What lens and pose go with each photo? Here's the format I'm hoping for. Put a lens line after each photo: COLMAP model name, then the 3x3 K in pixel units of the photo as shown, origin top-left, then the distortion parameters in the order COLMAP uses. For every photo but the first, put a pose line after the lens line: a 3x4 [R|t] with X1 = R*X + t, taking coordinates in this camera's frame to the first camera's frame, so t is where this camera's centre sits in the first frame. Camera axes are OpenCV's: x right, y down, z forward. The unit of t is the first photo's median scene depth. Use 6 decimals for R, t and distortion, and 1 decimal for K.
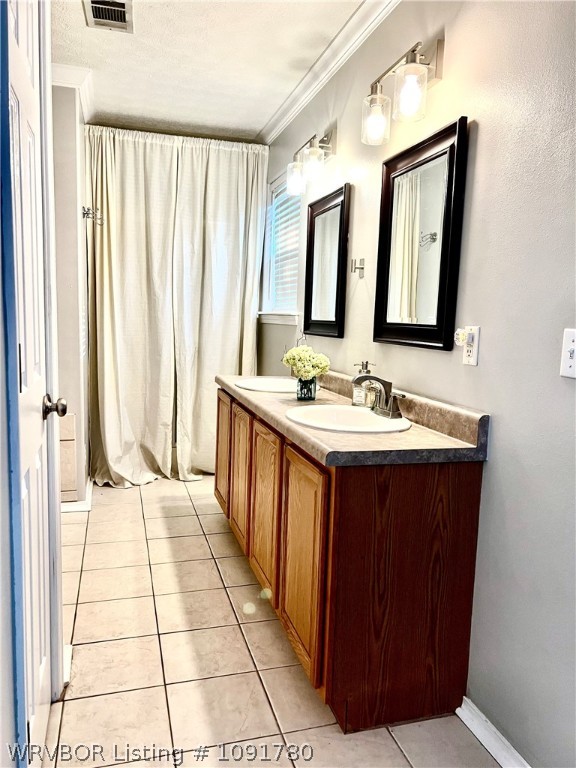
lens RADIAL K [[578.9, 0, 285.5], [0, 578.9, 381.0], [0, 0, 1]] dist [0.002557, 0.002468]
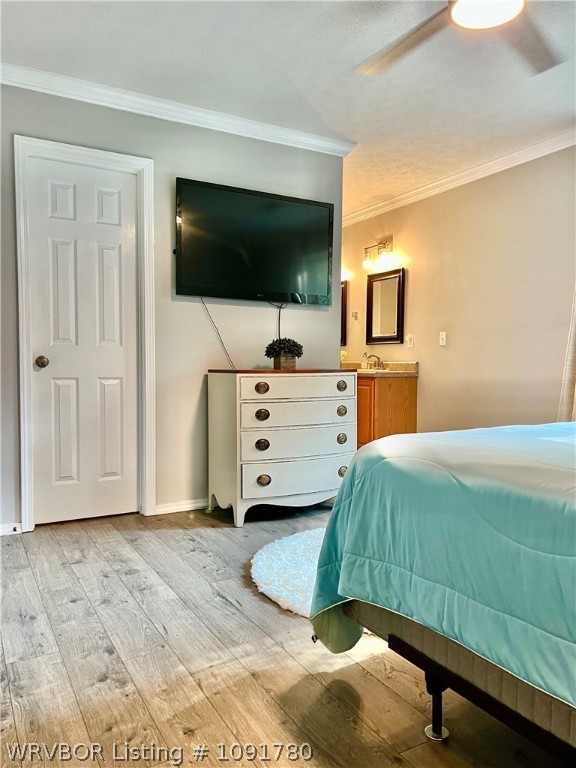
lens RADIAL K [[578.9, 0, 289.4], [0, 578.9, 386.4], [0, 0, 1]] dist [0.002557, 0.002468]
pose [[0.973179, -0.040691, 0.226421, -0.947368], [0.055806, 0.996591, -0.060760, 0.310850], [-0.223177, 0.071766, 0.972133, -1.710710]]
